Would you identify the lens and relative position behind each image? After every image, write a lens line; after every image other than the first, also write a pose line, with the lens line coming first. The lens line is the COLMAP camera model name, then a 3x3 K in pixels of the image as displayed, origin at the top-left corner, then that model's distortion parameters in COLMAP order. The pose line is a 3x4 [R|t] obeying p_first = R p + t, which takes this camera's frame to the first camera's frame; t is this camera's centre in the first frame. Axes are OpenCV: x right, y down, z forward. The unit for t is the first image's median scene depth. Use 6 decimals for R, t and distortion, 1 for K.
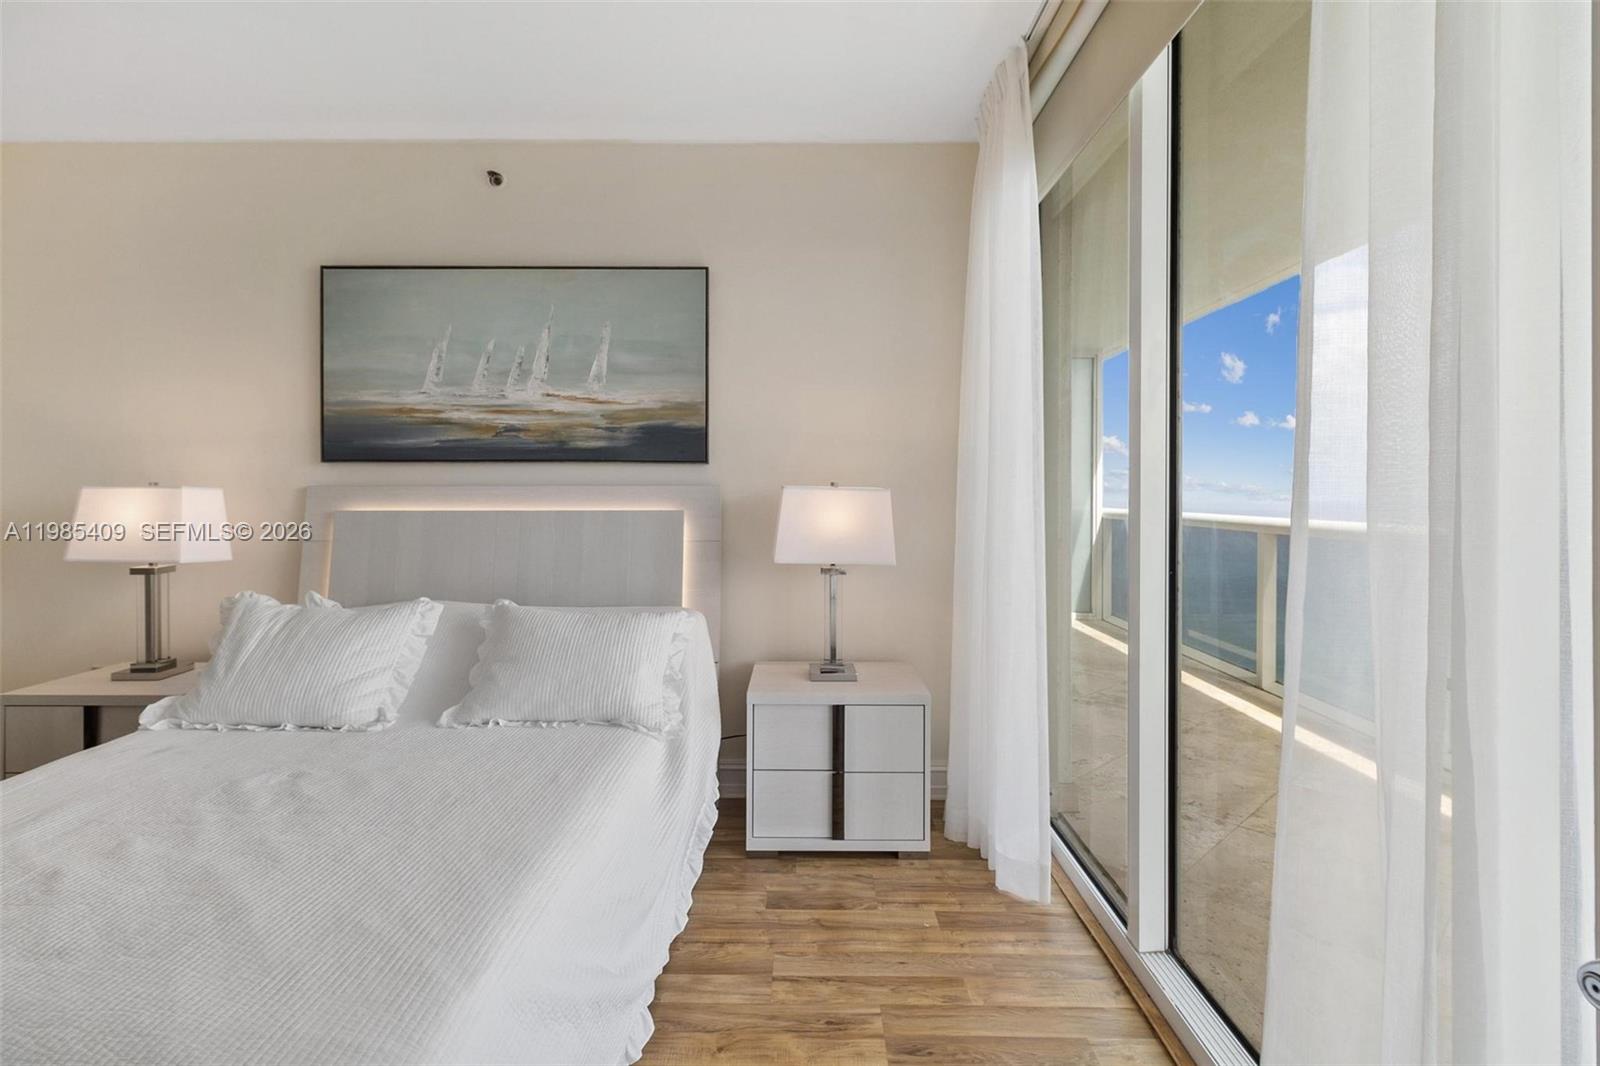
lens RADIAL K [[728.3, 0, 789.3], [0, 728.3, 487.8], [0, 0, 1]] dist [0.003172, -0.000667]
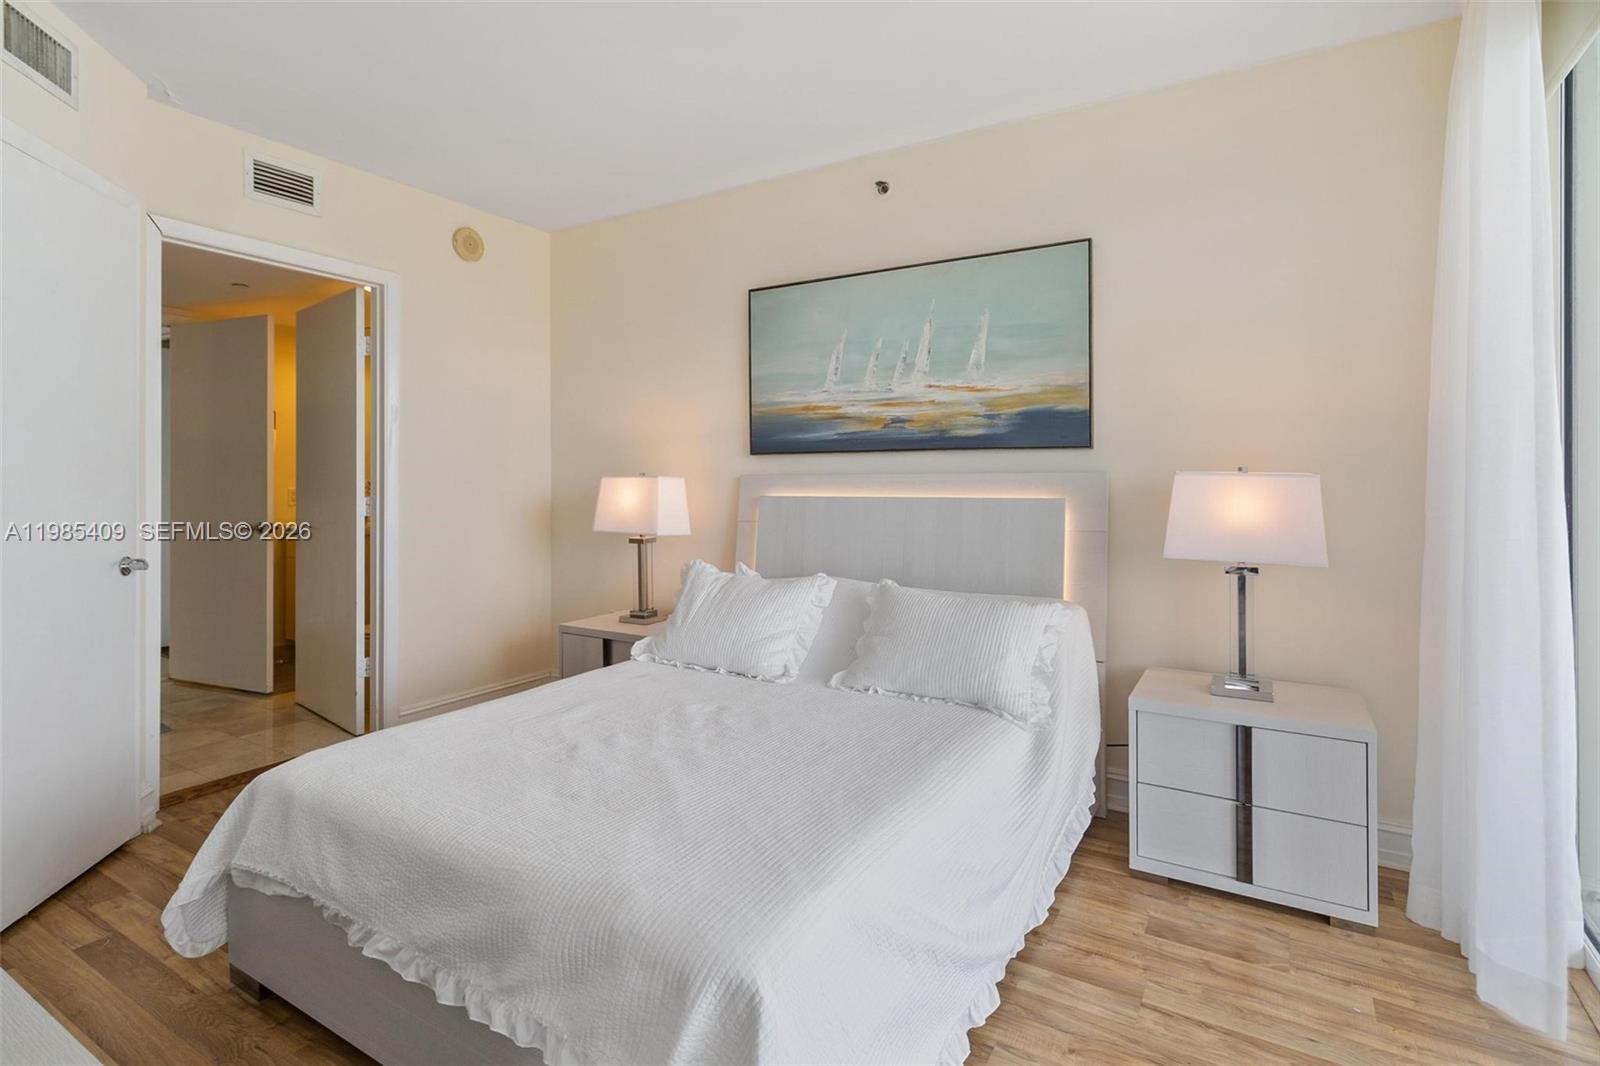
lens RADIAL K [[760.0, 0, 809.7], [0, 760.0, 480.4], [0, 0, 1]] dist [0.002007, -0.000183]
pose [[0.867562, -0.002521, -0.497323, 0.064872], [0.005708, 0.999972, 0.004889, 0.000756], [0.497297, -0.007081, 0.867551, -0.029234]]
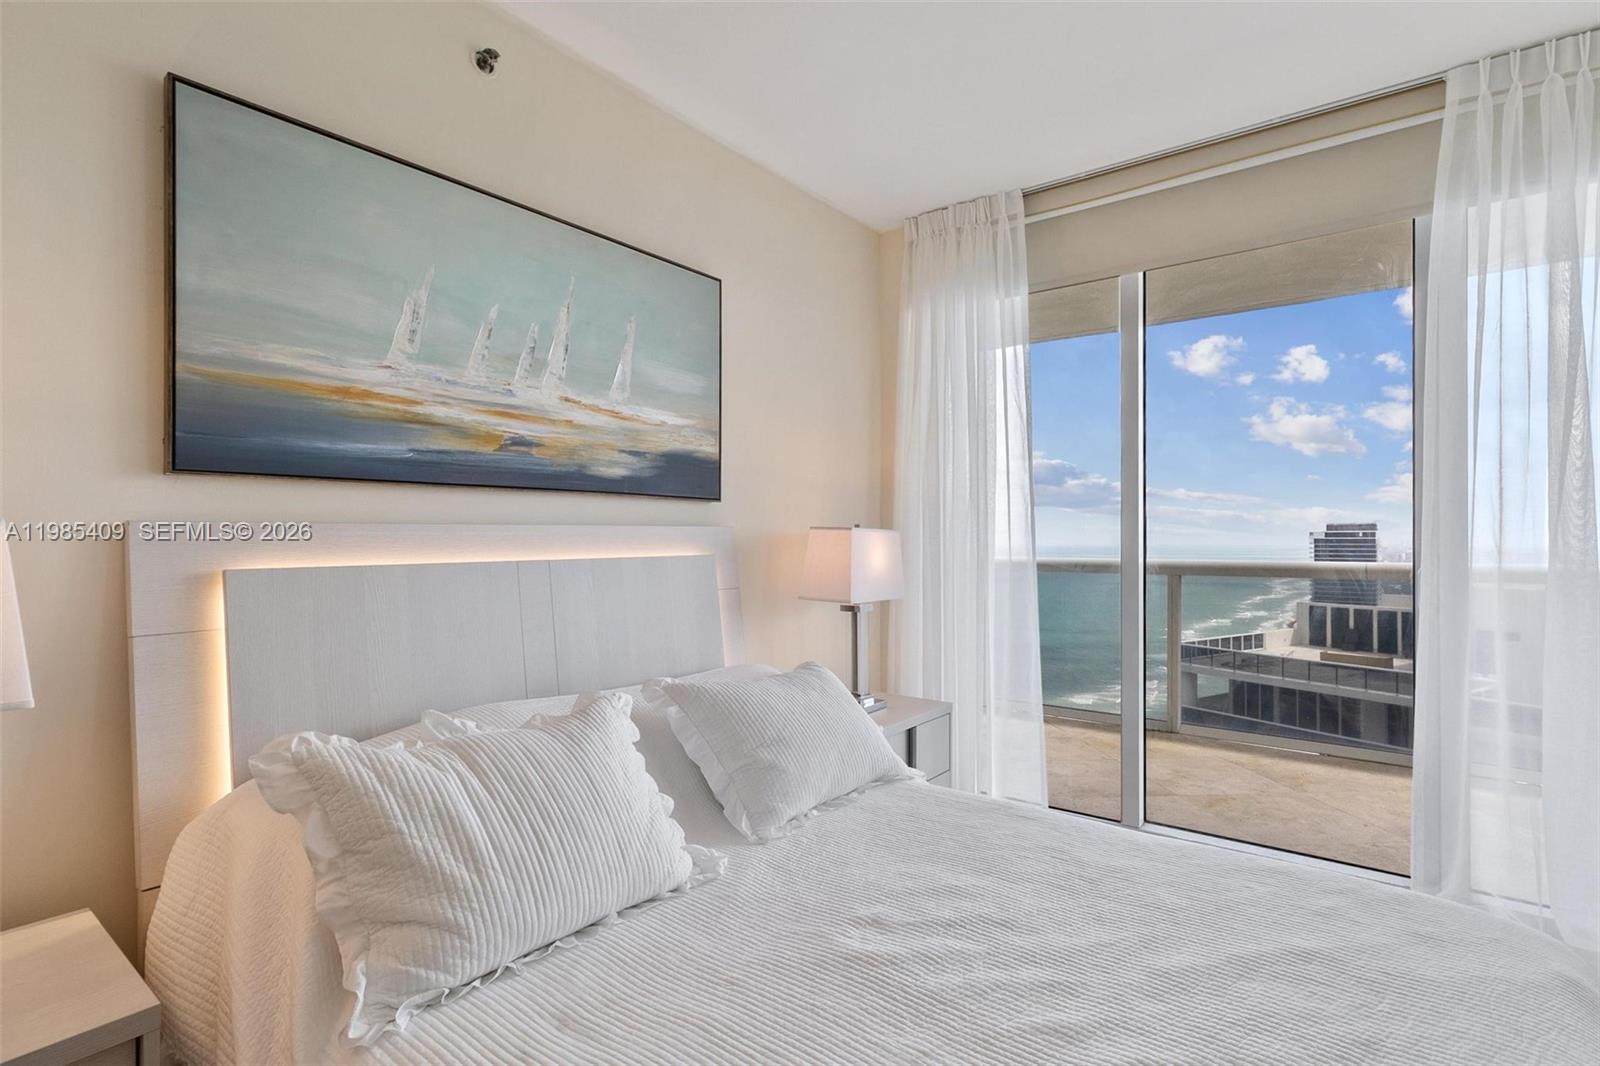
lens RADIAL K [[766.7, 0, 800.0], [0, 766.7, 533.0], [0, 0, 1]] dist [0.001027, -0.000166]
pose [[0.618443, 0.000164, 0.785829, -0.869484], [-0.005629, 0.999975, 0.004222, 0.000877], [-0.785809, -0.007035, 0.618429, 0.382410]]
